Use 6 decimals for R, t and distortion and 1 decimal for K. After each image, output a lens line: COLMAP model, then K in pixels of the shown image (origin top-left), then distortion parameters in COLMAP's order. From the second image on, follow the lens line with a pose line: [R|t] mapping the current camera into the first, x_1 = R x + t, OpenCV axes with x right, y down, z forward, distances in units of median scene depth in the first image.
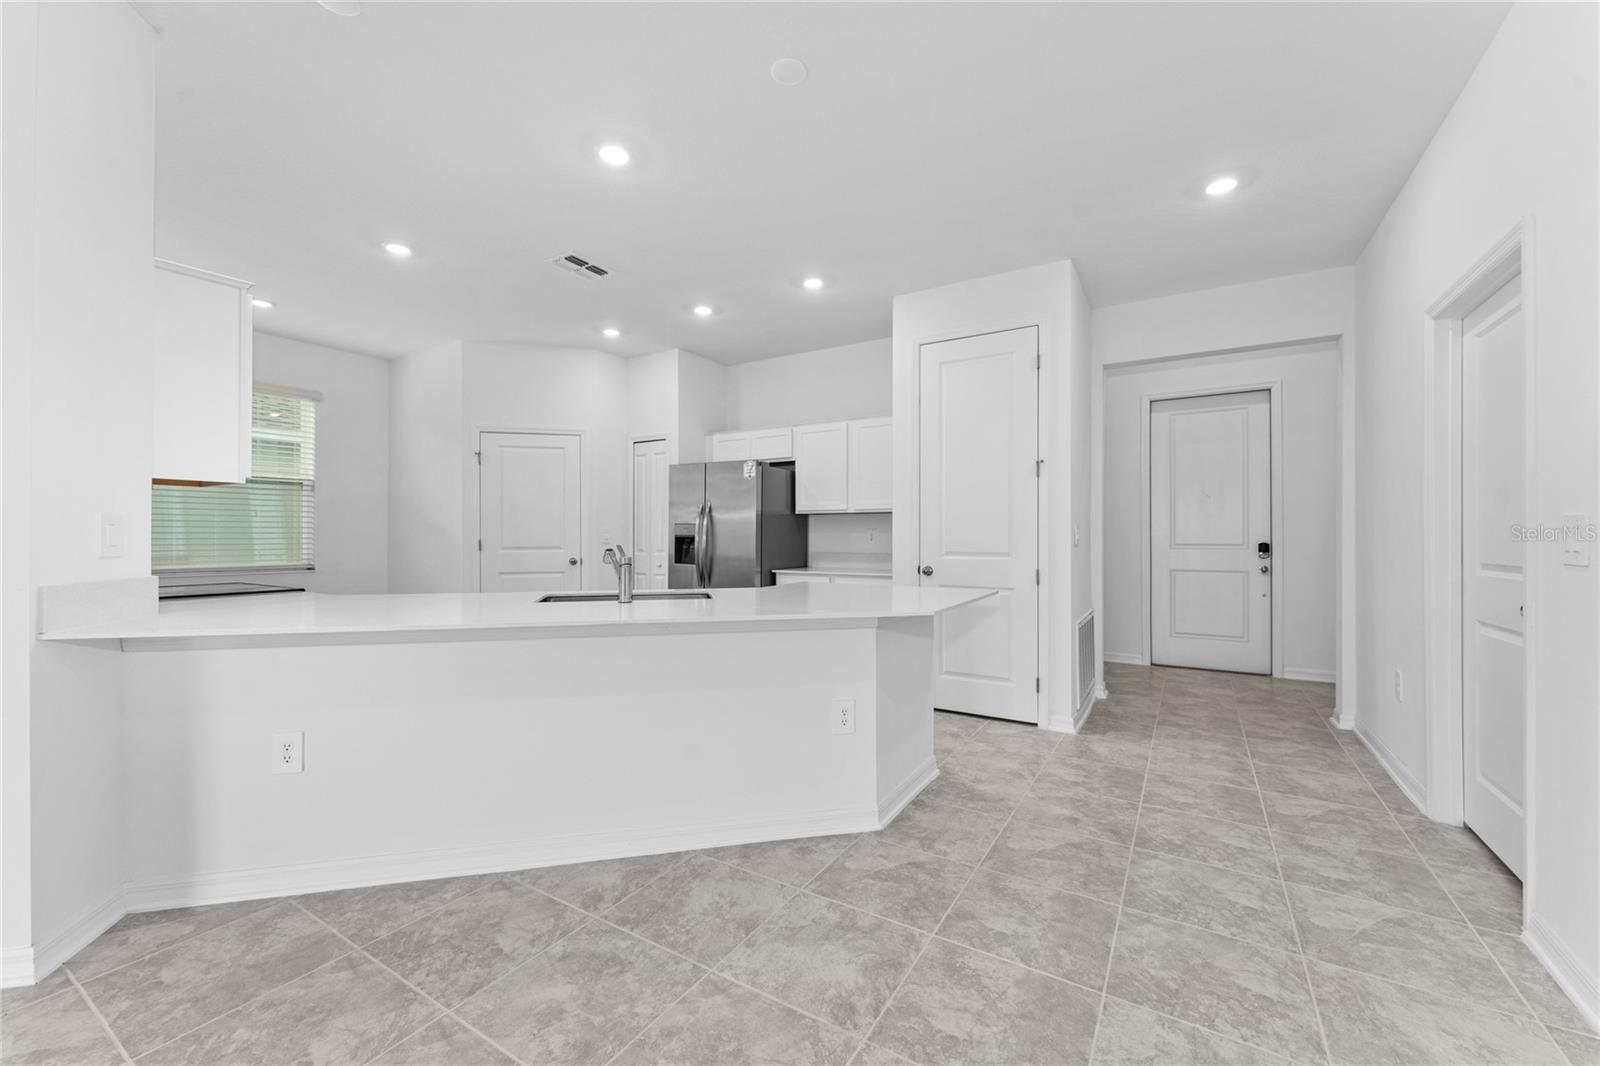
lens RADIAL K [[642.8, 0, 802.6], [0, 642.8, 531.6], [0, 0, 1]] dist [-0.000176, 0.000129]
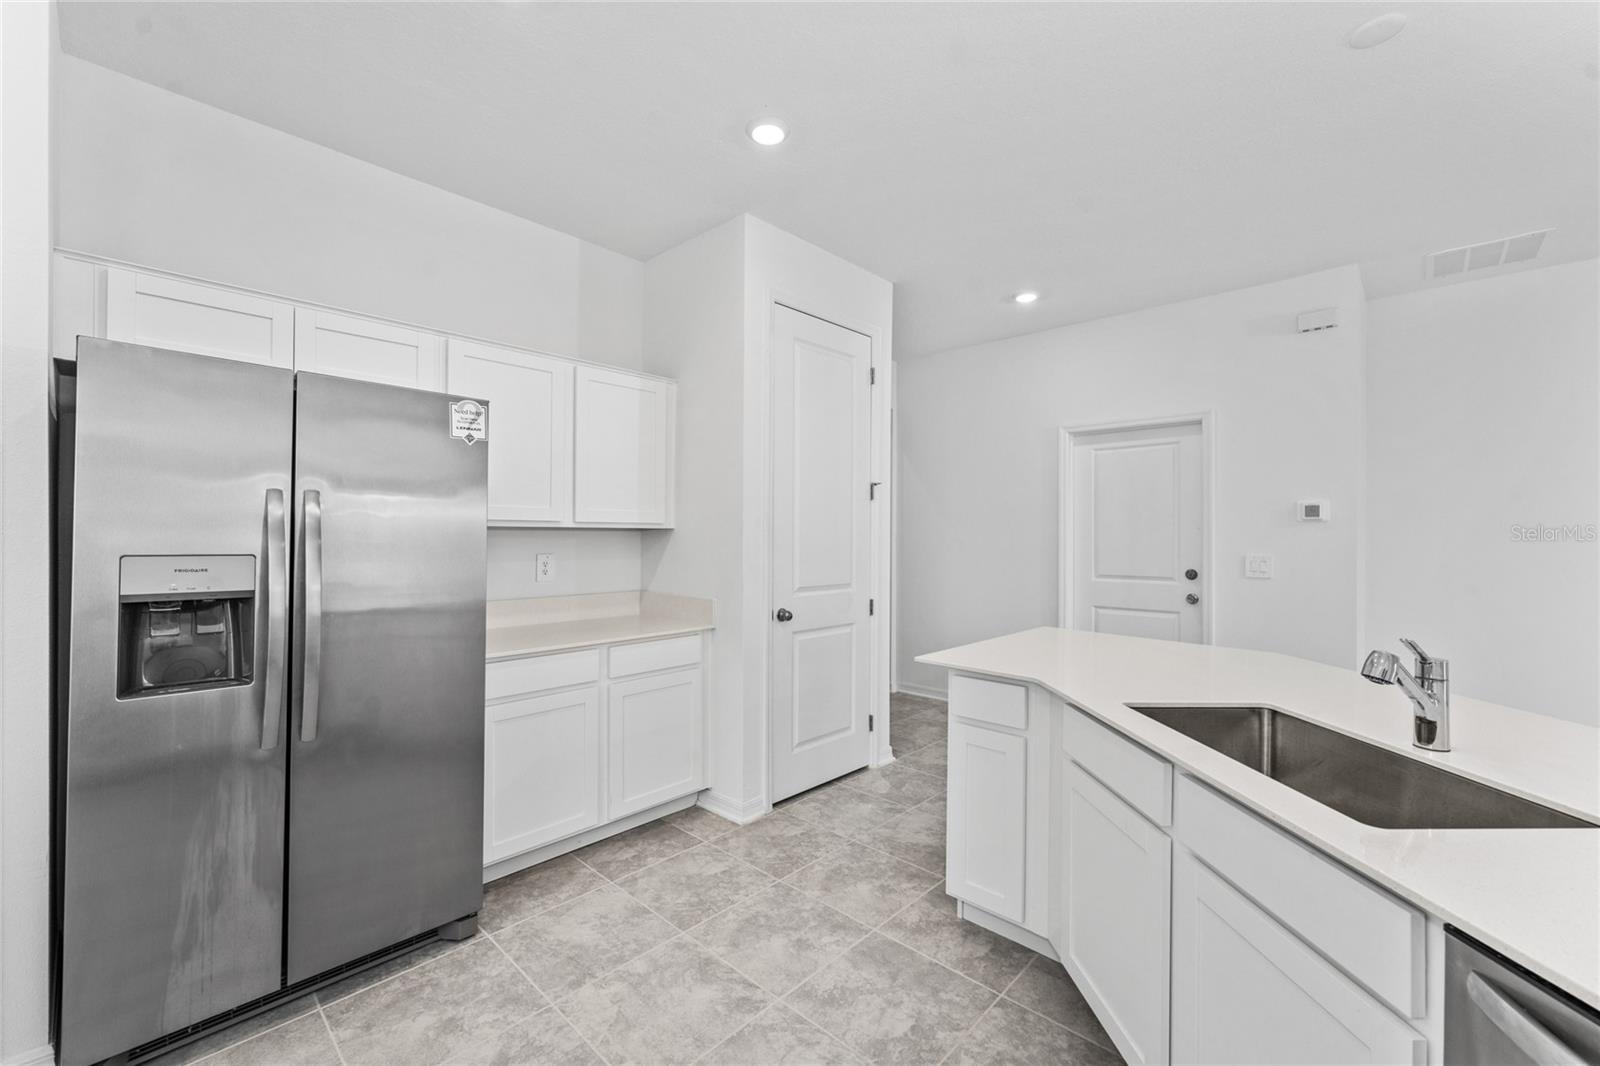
lens RADIAL K [[642.8, 0, 802.6], [0, 642.8, 531.6], [0, 0, 1]] dist [-0.000176, 0.000129]
pose [[0.207589, 0.006721, 0.978193, -0.512642], [-0.008267, 0.999953, -0.005116, -0.029758], [-0.978181, -0.007025, 0.207635, 0.820789]]
